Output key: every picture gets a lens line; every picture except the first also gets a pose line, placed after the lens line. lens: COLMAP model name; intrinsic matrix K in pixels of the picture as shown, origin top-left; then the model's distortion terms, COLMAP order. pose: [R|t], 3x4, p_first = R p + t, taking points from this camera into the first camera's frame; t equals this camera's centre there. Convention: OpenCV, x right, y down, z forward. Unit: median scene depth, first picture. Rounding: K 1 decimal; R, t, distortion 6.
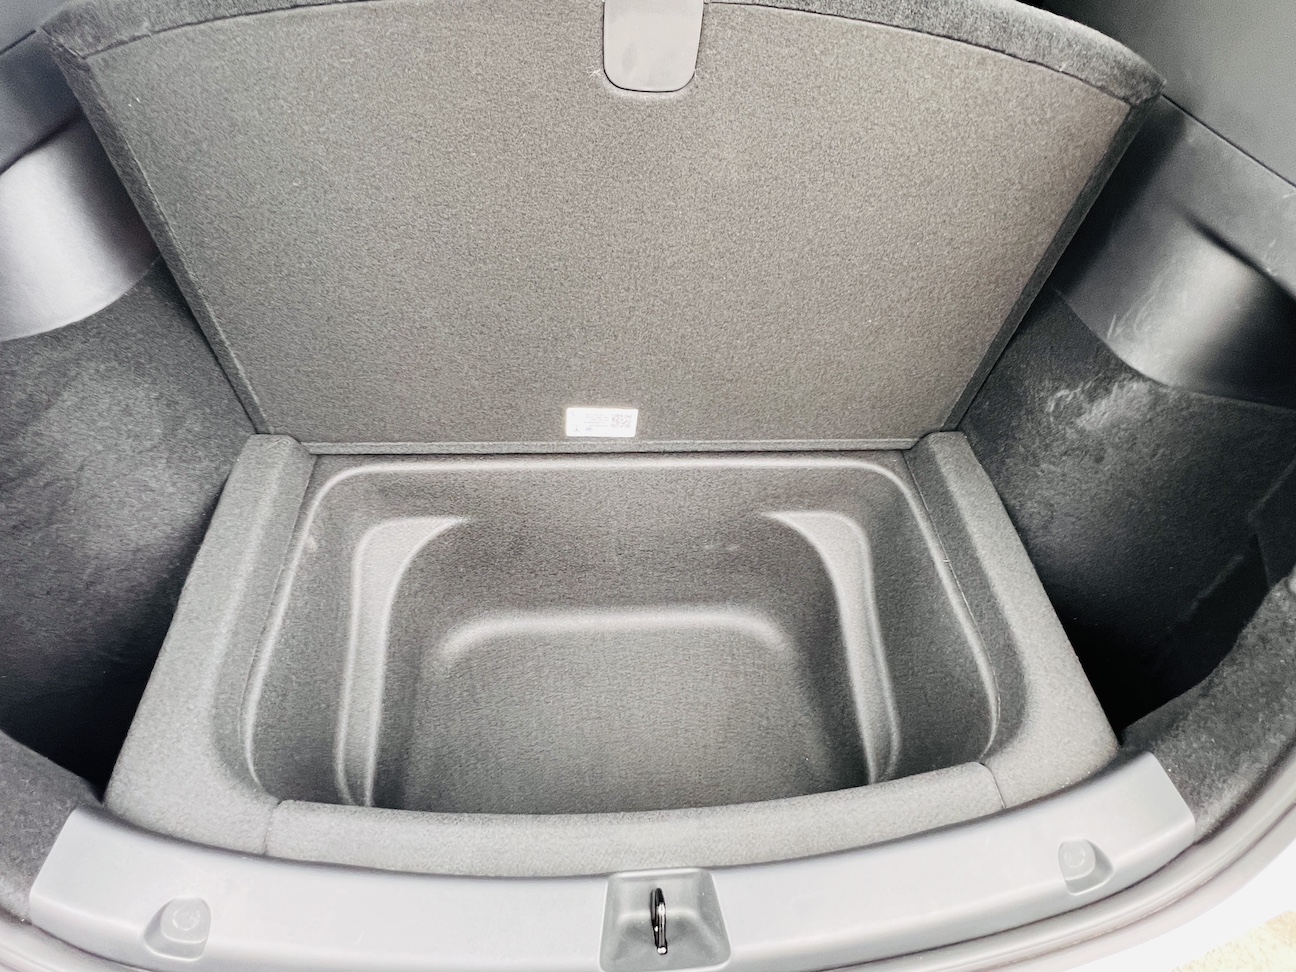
lens RADIAL K [[674.2, 0, 648.4], [0, 674.2, 488.0], [0, 0, 1]] dist [0.000575, 0.000031]
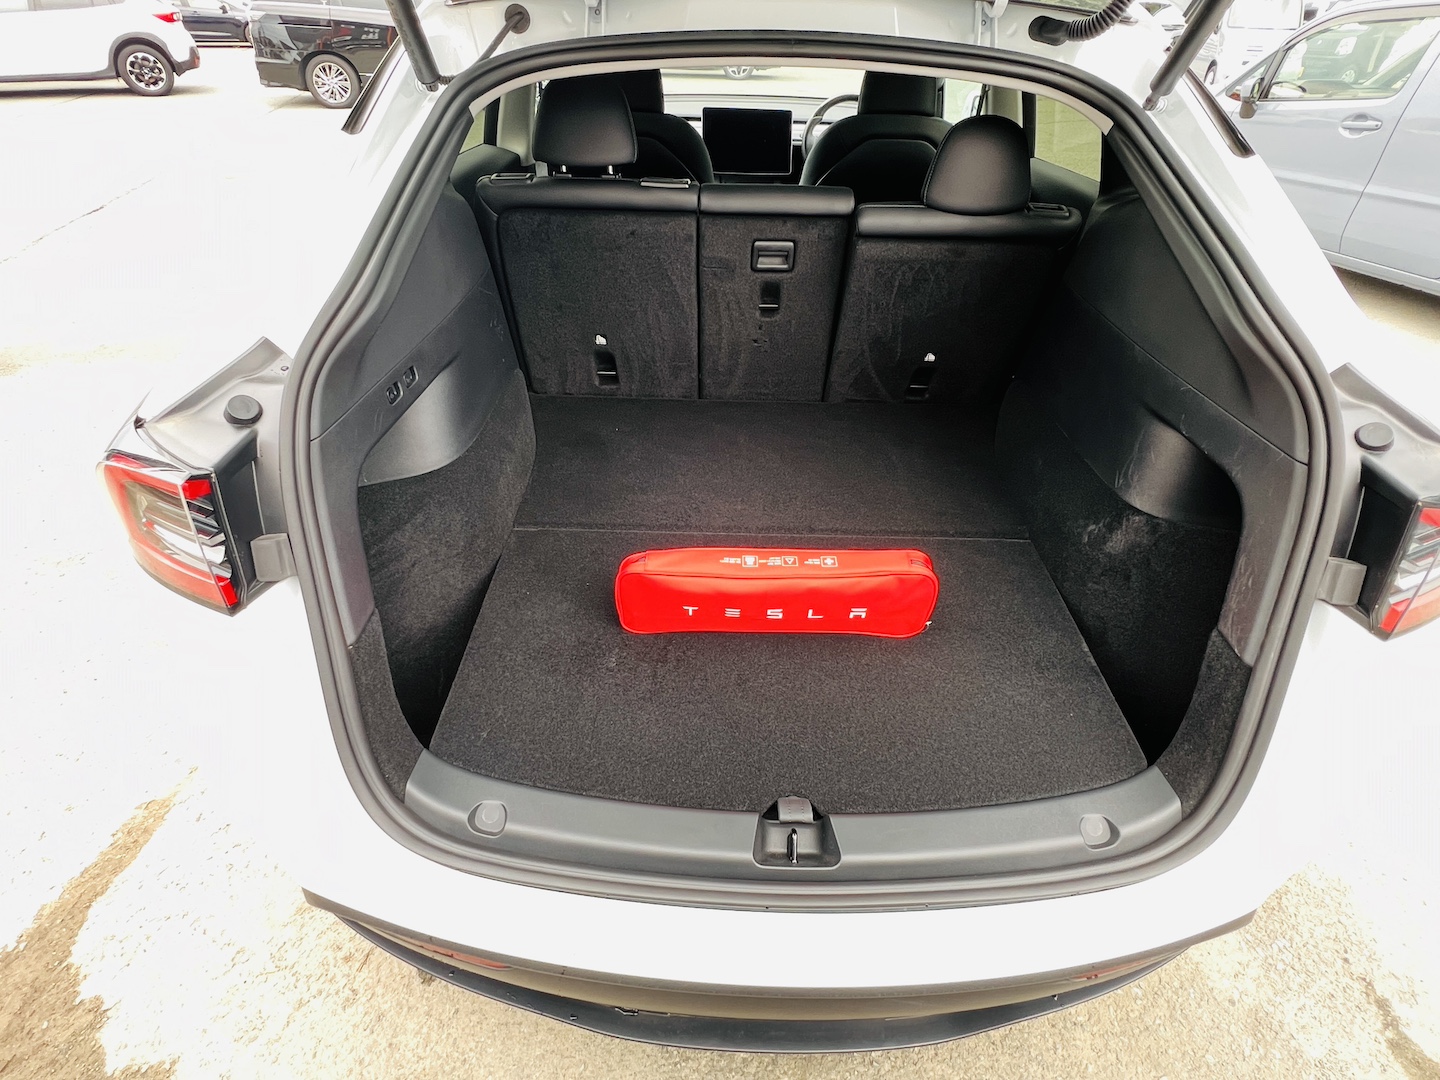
lens RADIAL K [[749.1, 0, 713.8], [0, 749.1, 532.4], [0, 0, 1]] dist [0.000575, 0.000031]
pose [[0.994667, 0.010207, -0.102631, 0.005056], [-0.036759, 0.964827, -0.260303, 0.310443], [0.096364, 0.262688, 0.960057, -0.569003]]
